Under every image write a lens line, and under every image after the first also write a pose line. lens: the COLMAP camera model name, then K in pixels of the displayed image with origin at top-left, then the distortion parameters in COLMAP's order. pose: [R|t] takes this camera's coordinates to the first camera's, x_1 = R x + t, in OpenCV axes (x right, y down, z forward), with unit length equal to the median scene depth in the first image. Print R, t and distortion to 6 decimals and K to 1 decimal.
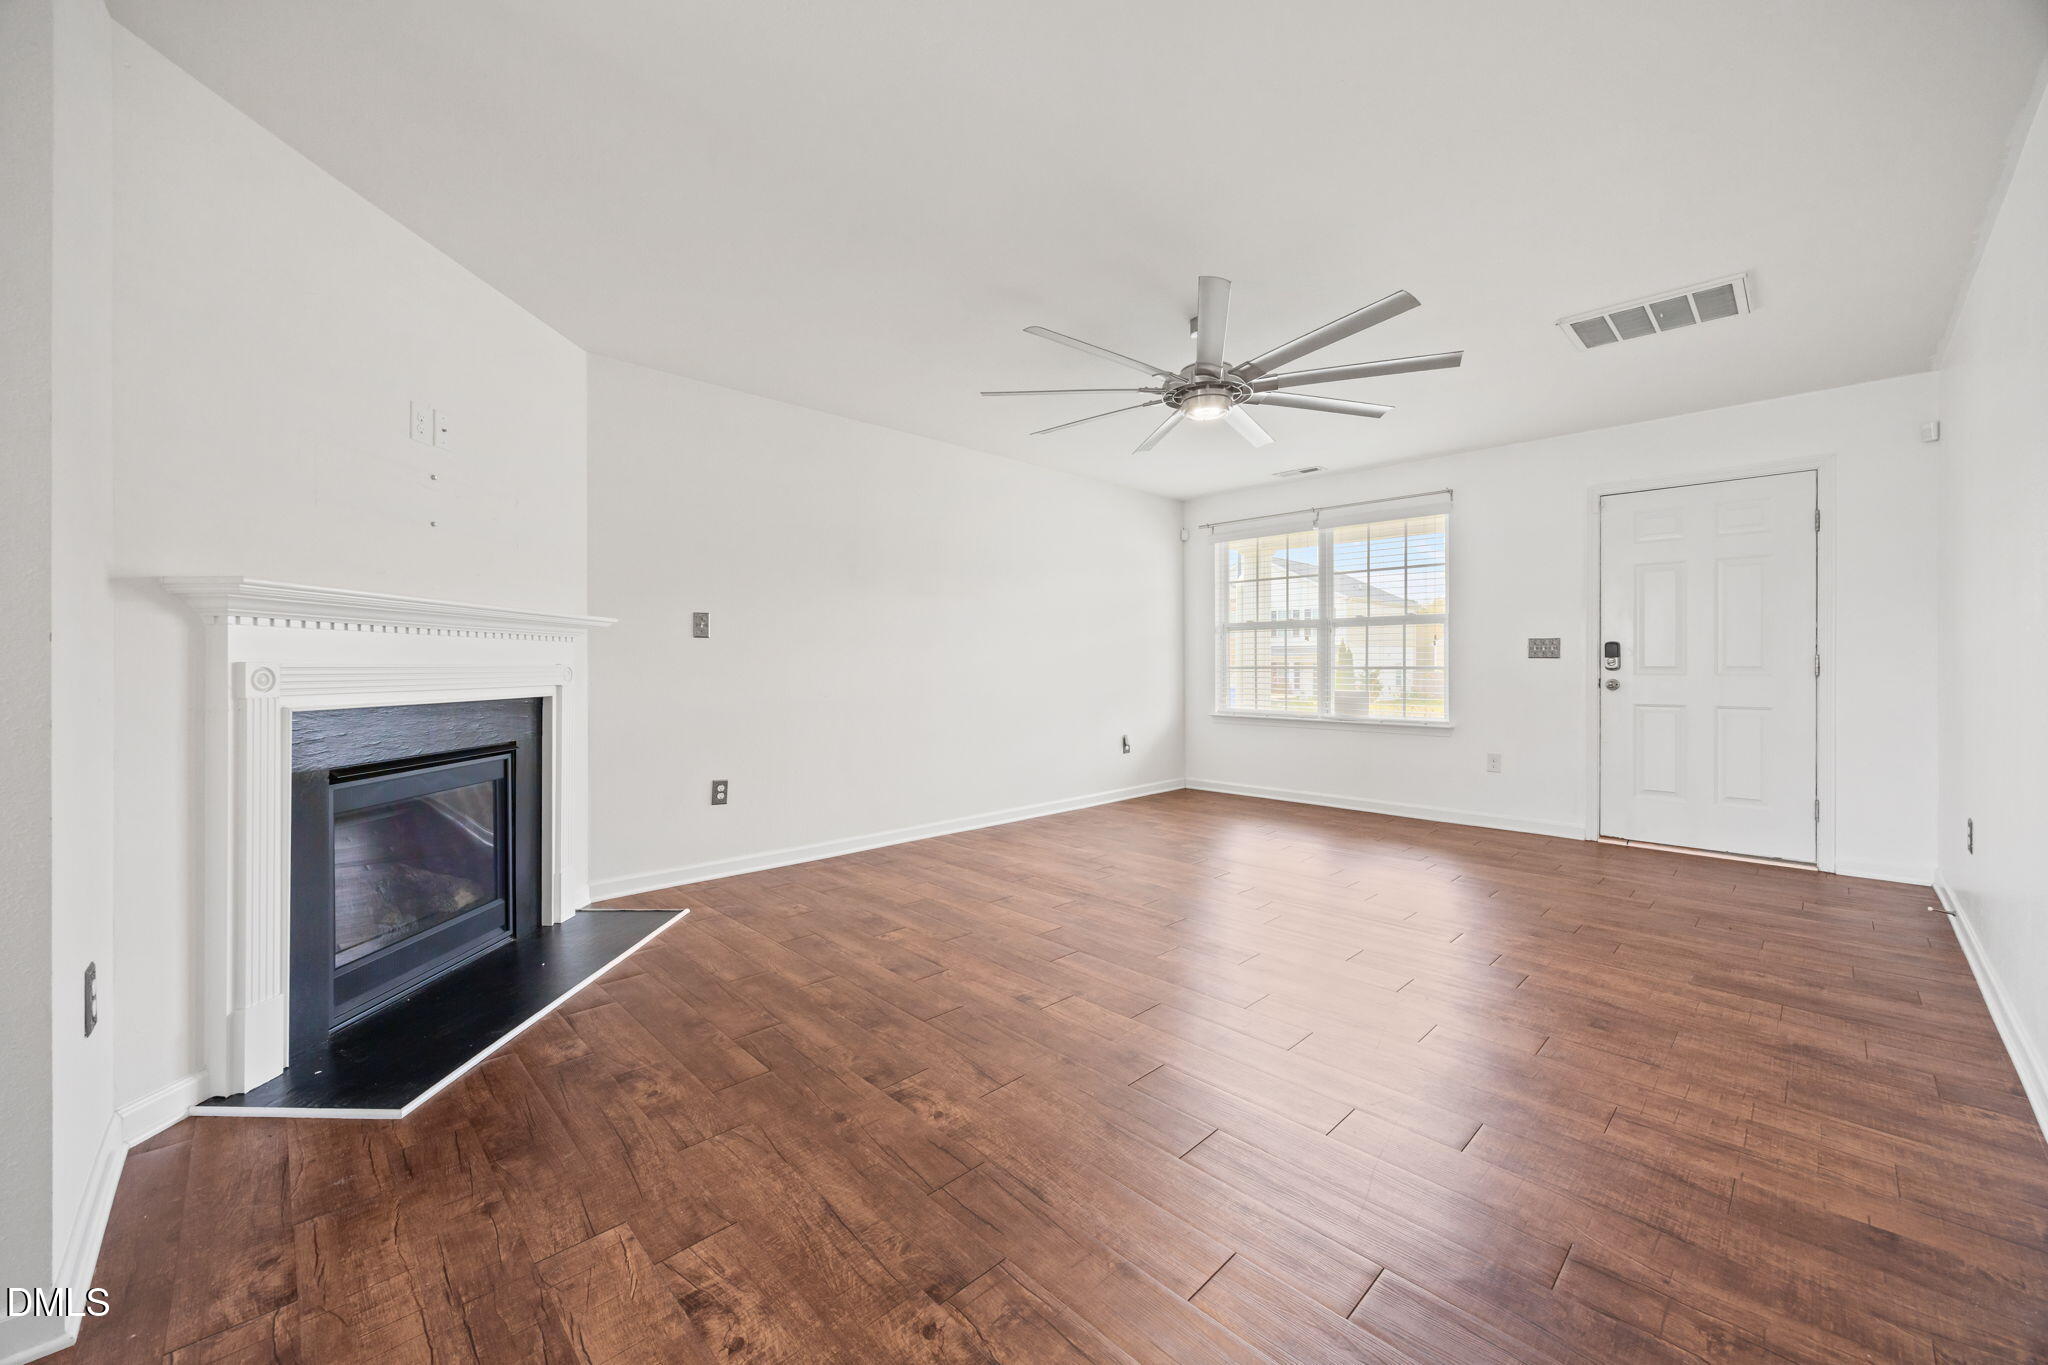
lens RADIAL K [[787.6, 0, 1015.2], [0, 787.6, 661.4], [0, 0, 1]] dist [-0.001605, -0.000291]
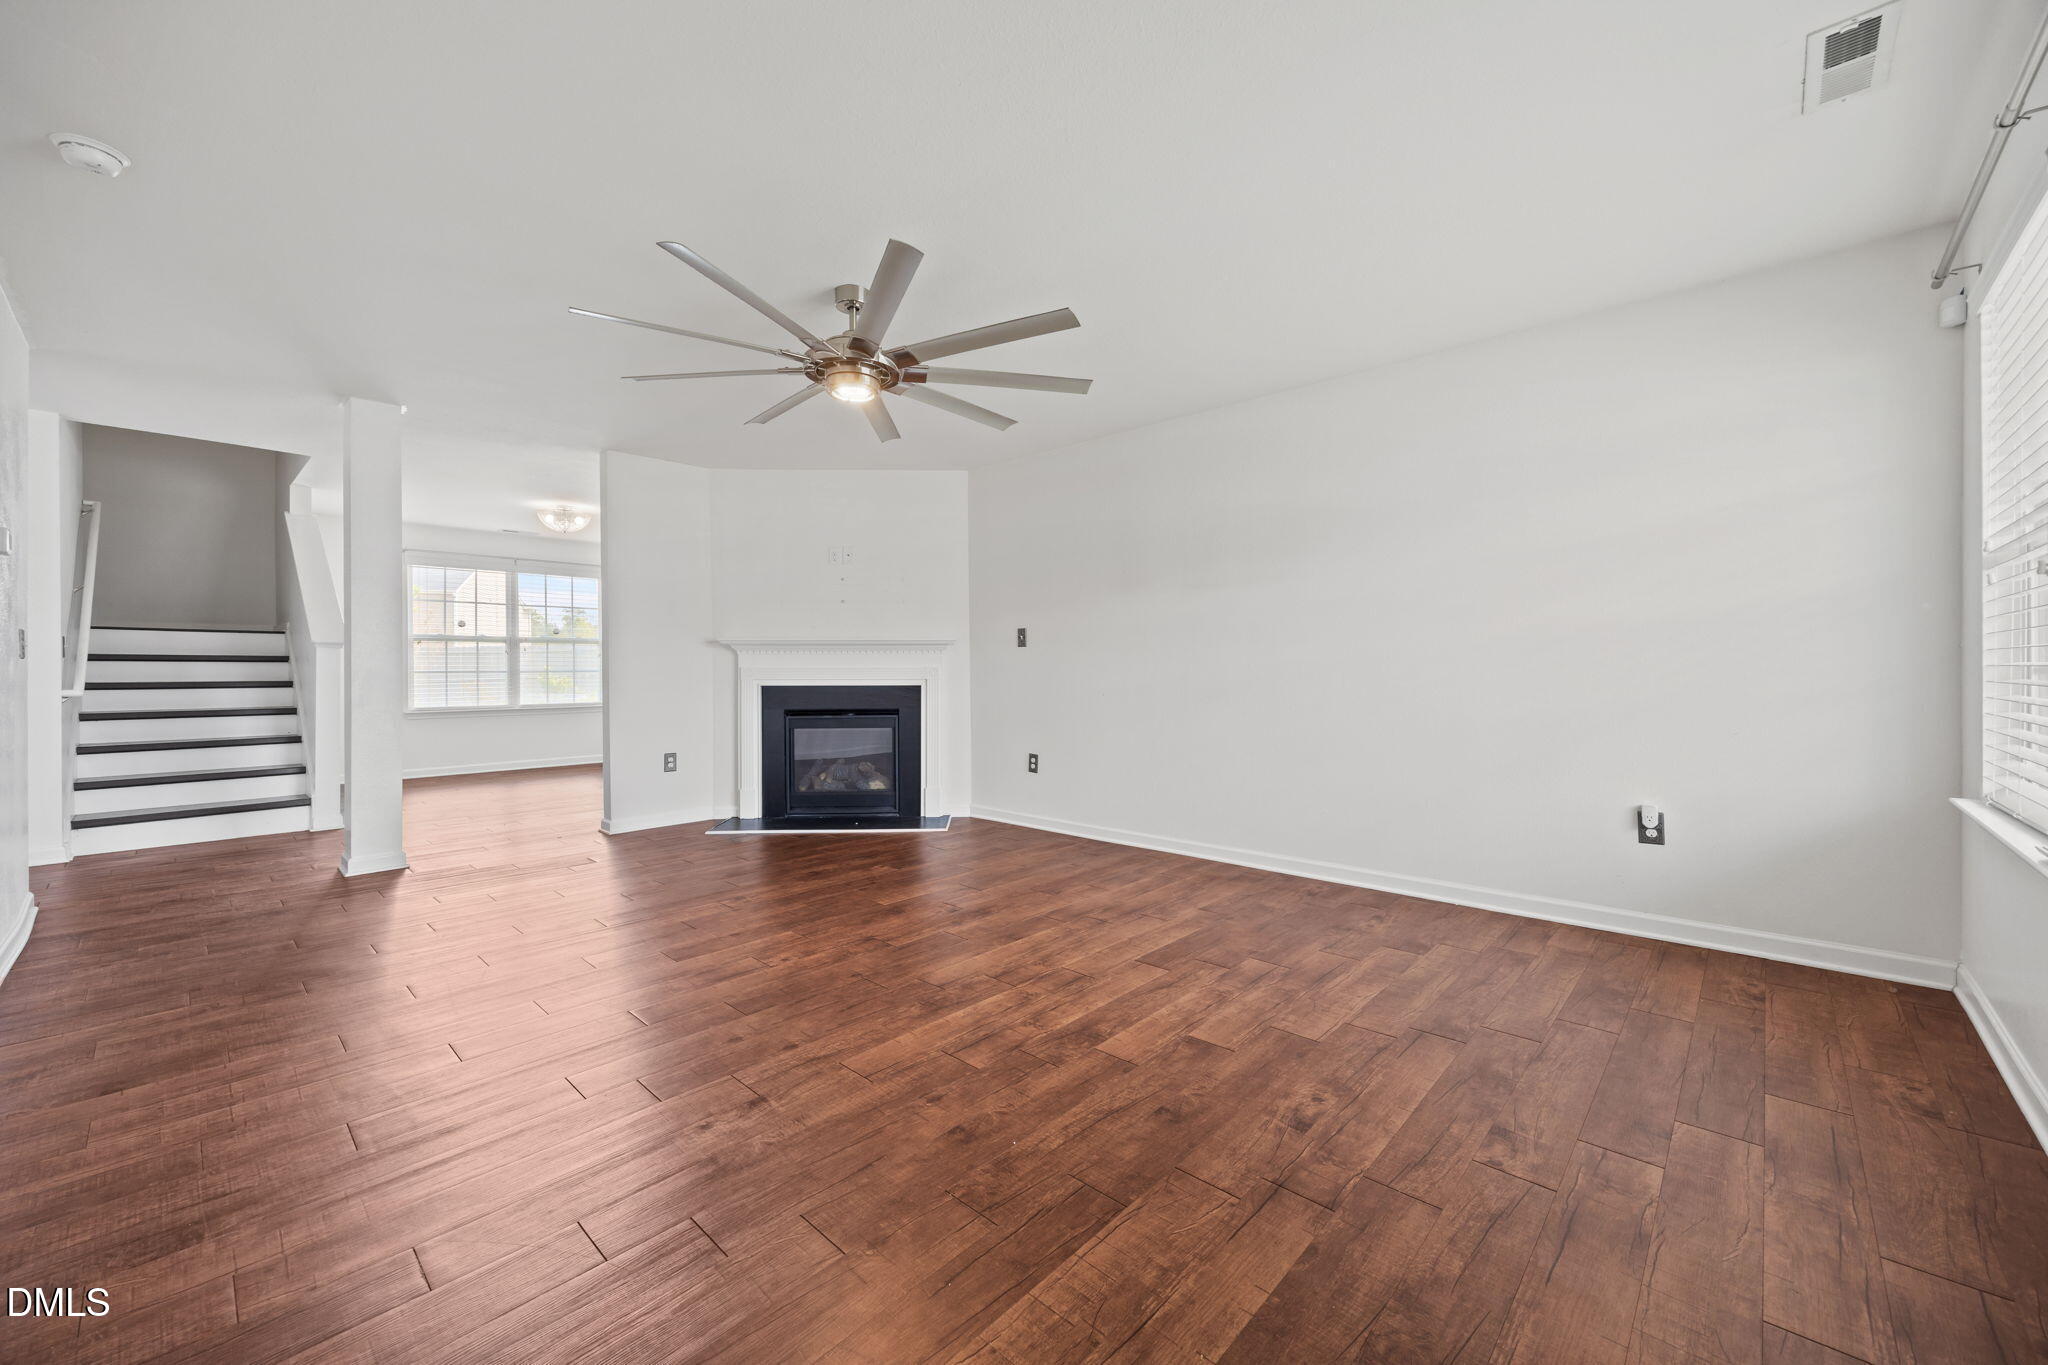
lens RADIAL K [[781.4, 0, 1032.3], [0, 781.4, 674.2], [0, 0, 1]] dist [0.001238, 0.000157]
pose [[0.065409, 0.009258, -0.997816, 1.238319], [0.009042, 0.999910, 0.009870, 0.005102], [0.997818, -0.009668, 0.065320, 1.214760]]
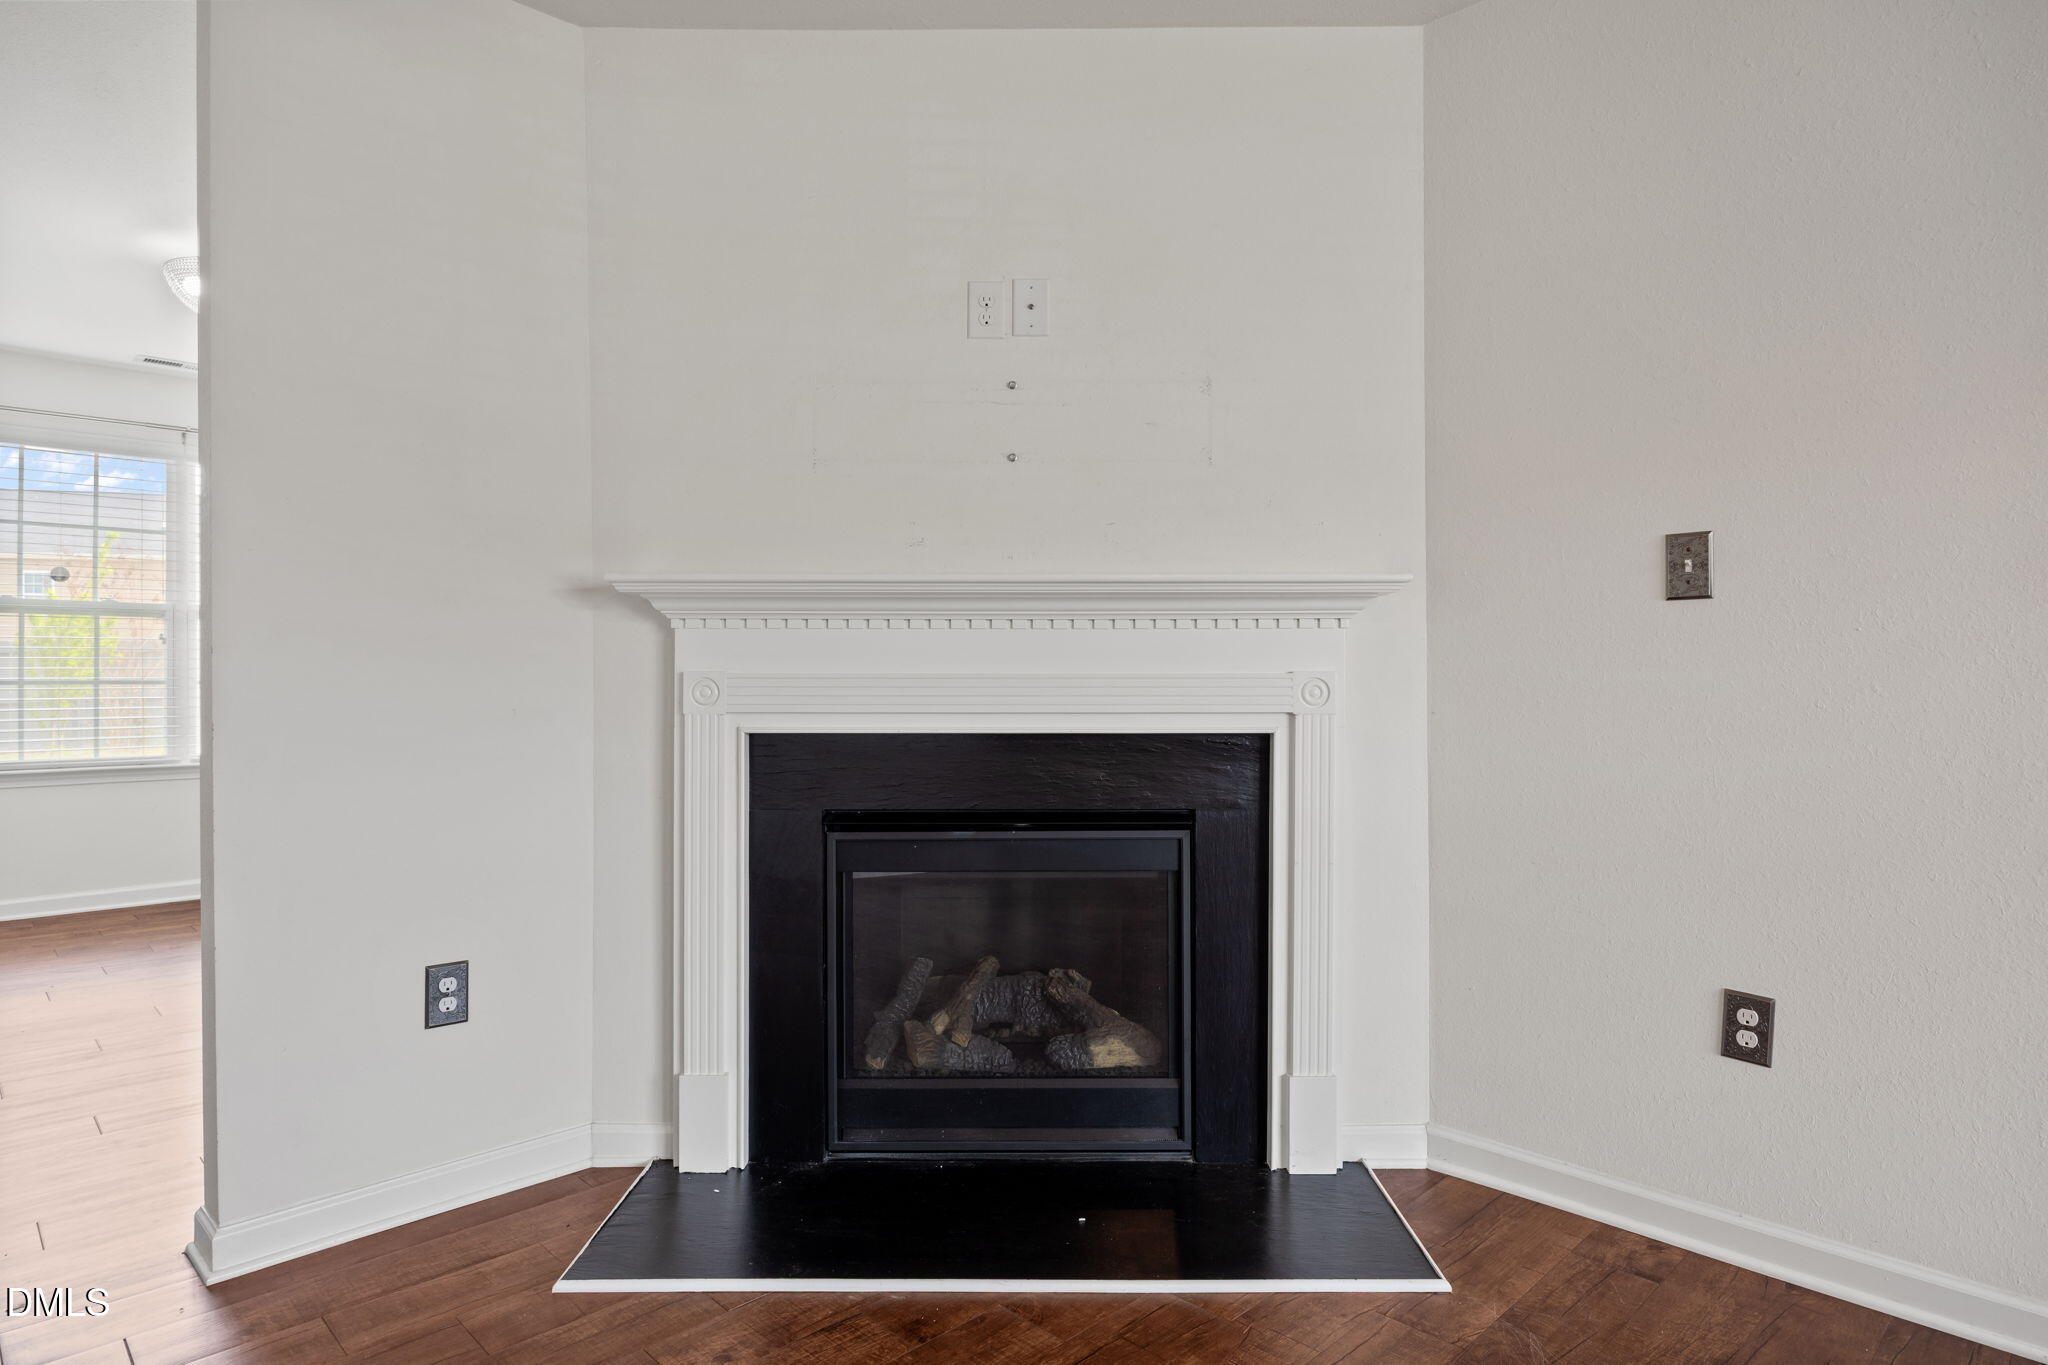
lens RADIAL K [[1145.9, 0, 1045.2], [0, 1145.9, 680.4], [0, 0, 1]] dist [-0.005526, -0.001018]
pose [[0.021112, 0.004135, -0.999769, 0.181556], [0.006967, 0.999967, 0.004283, 0.005230], [0.999753, -0.007056, 0.021083, 0.892071]]
